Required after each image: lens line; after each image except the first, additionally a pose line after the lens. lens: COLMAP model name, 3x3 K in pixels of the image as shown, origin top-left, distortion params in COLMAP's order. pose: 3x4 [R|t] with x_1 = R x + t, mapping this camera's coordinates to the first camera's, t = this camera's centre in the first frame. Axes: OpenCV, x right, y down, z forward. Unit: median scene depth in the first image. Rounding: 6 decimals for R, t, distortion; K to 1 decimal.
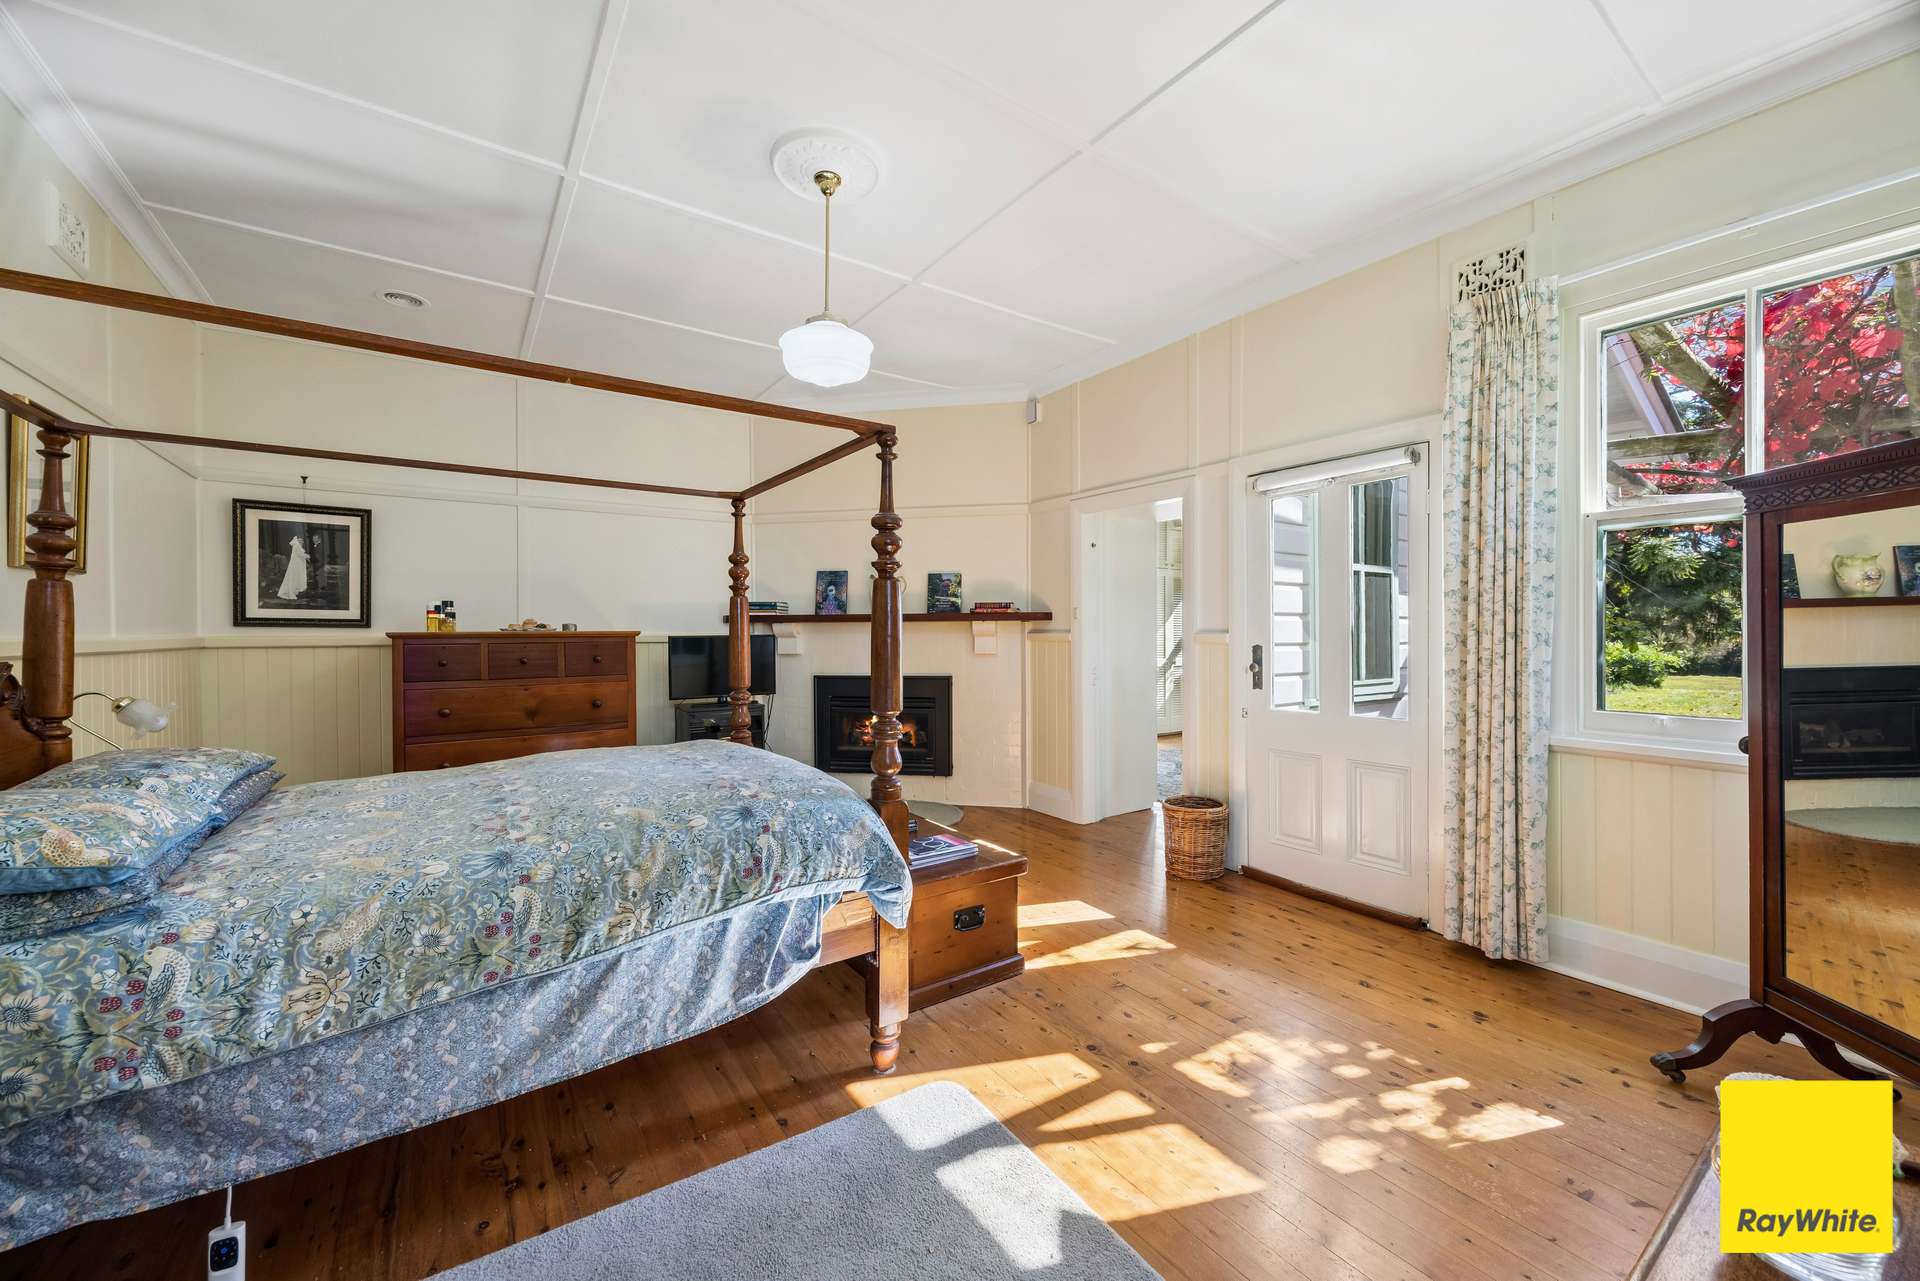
lens RADIAL K [[739.0, 0, 964.0], [0, 739.0, 633.6], [0, 0, 1]] dist [0.000565, 0.000038]
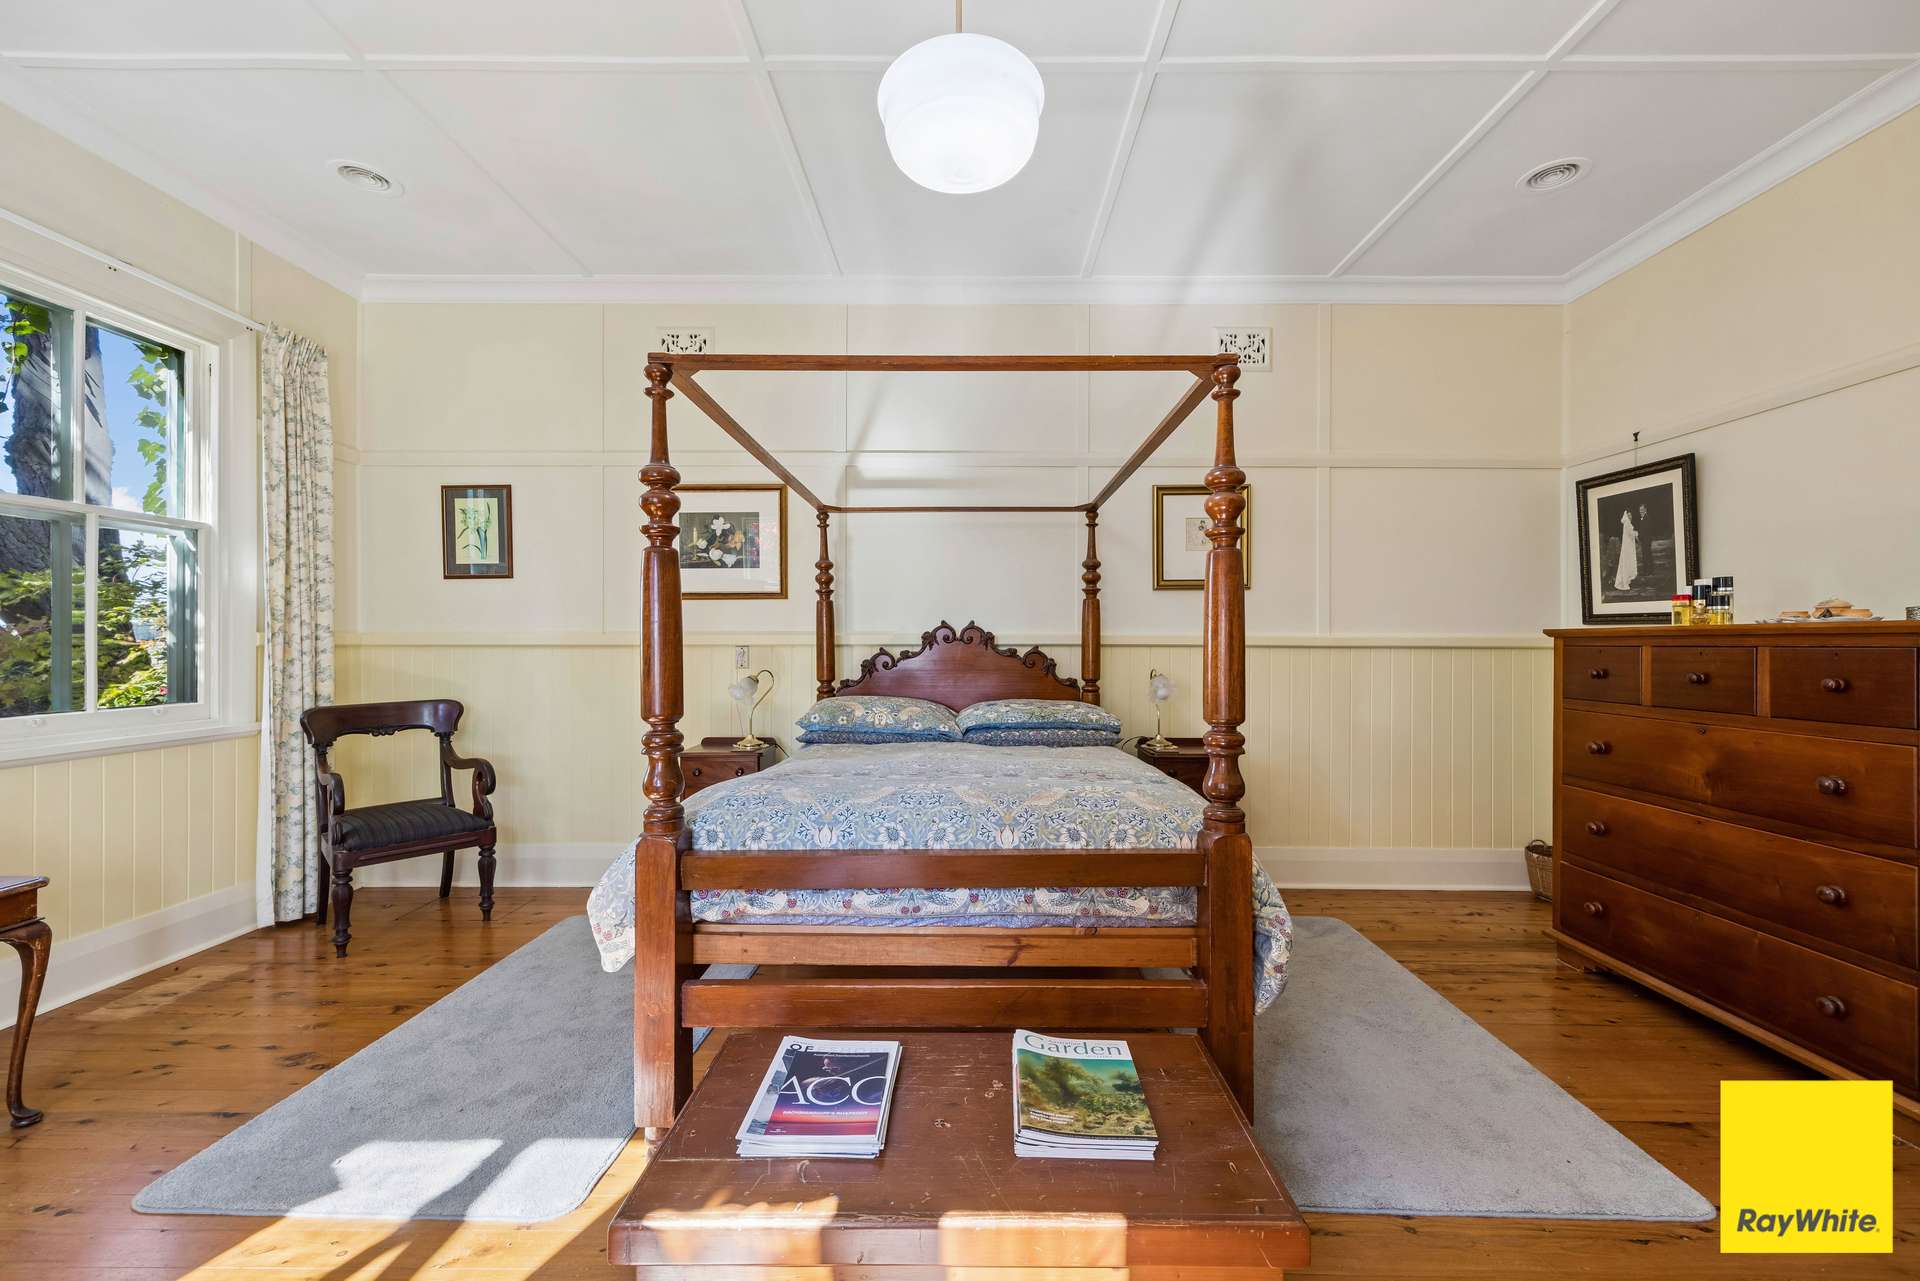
lens RADIAL K [[795.9, 0, 960.6], [0, 795.9, 637.4], [0, 0, 1]] dist [-0.013618, -0.000289]
pose [[-0.581259, -0.005407, -0.813700, 0.210599], [-0.004363, 0.999984, -0.003528, 0.011290], [0.813707, 0.001500, -0.581274, 0.938785]]
